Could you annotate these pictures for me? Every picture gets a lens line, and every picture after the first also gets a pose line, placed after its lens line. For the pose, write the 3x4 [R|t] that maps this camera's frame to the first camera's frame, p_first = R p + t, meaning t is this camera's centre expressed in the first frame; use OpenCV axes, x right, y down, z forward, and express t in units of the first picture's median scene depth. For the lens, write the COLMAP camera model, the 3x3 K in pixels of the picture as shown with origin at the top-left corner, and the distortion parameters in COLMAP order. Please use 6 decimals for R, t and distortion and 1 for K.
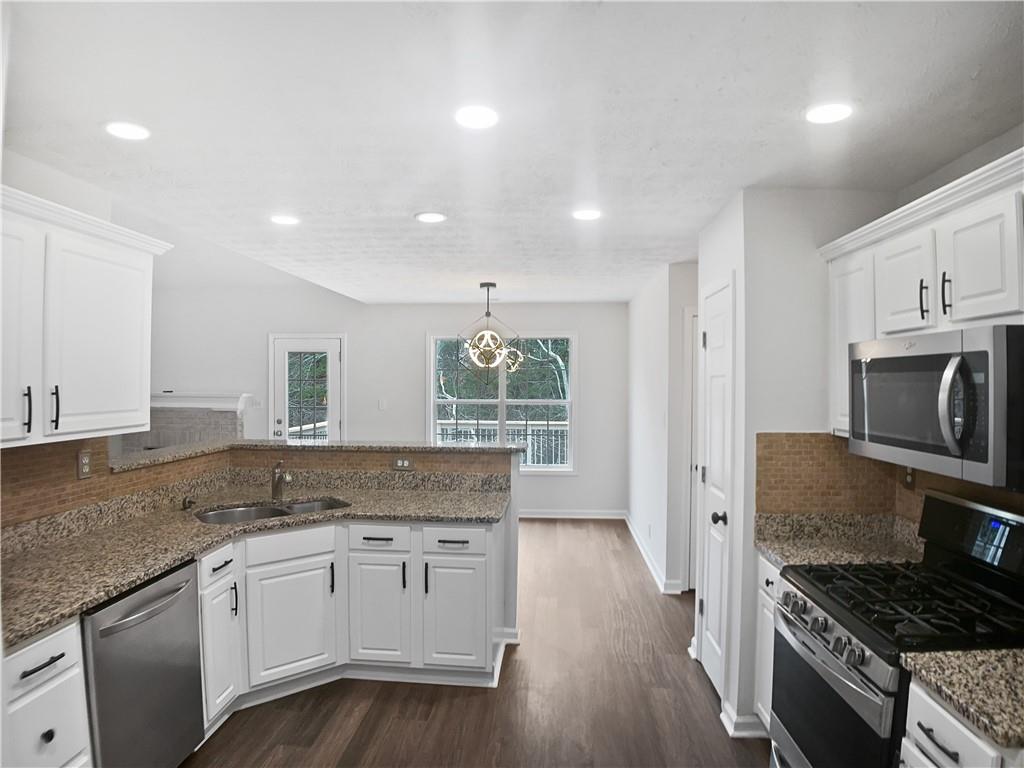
lens RADIAL K [[597.5, 0, 512.0], [0, 597.5, 384.0], [0, 0, 1]] dist [-0.044833, -0.019435]
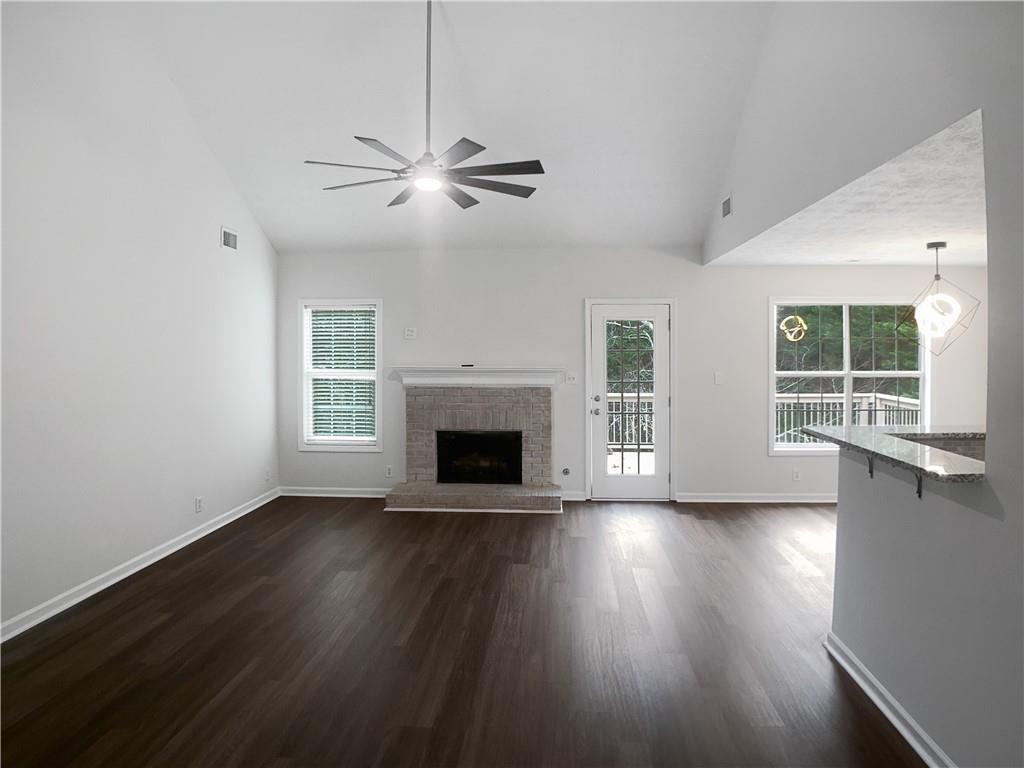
lens RADIAL K [[610.5, 0, 513.8], [0, 610.5, 348.9], [0, 0, 1]] dist [-0.040326, -0.023036]
pose [[0.999649, -0.008076, 0.025232, -1.287721], [0.008309, 0.999924, -0.009127, -0.008427], [-0.025156, 0.009333, 0.999640, 0.210652]]
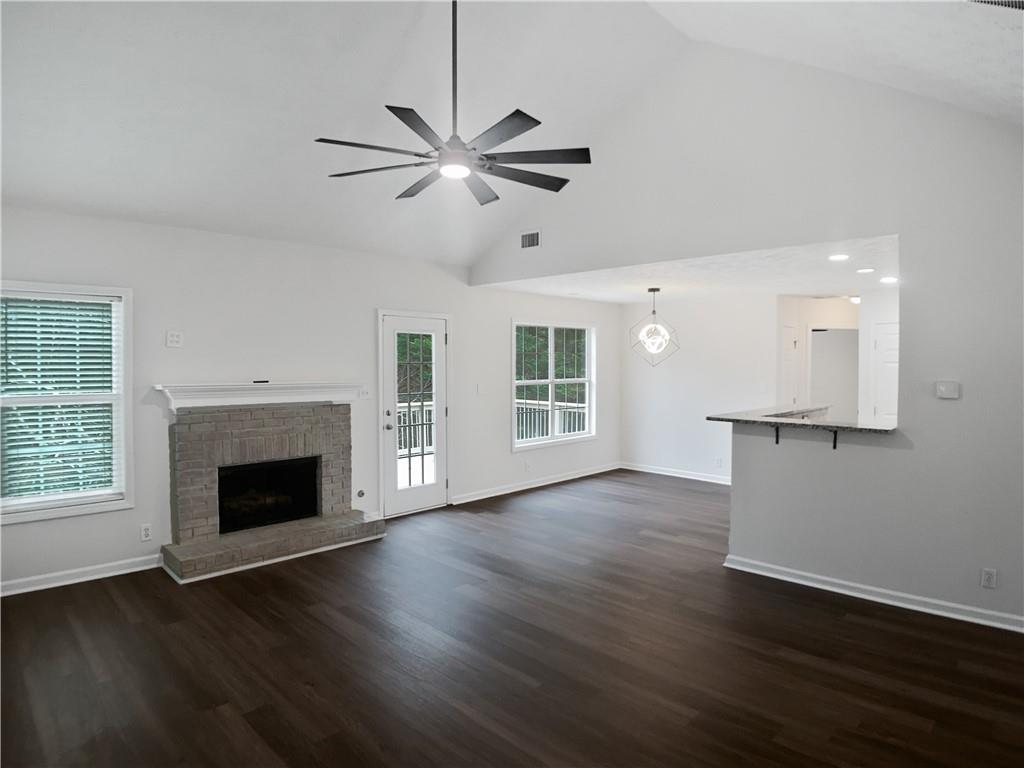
lens RADIAL K [[597.5, 0, 512.0], [0, 597.5, 384.0], [0, 0, 1]] dist [-0.044833, -0.019435]
pose [[0.630535, -0.032514, 0.775479, -2.256878], [0.013015, 0.999425, 0.031322, -0.006601], [-0.776051, -0.009657, 0.630596, 0.759646]]
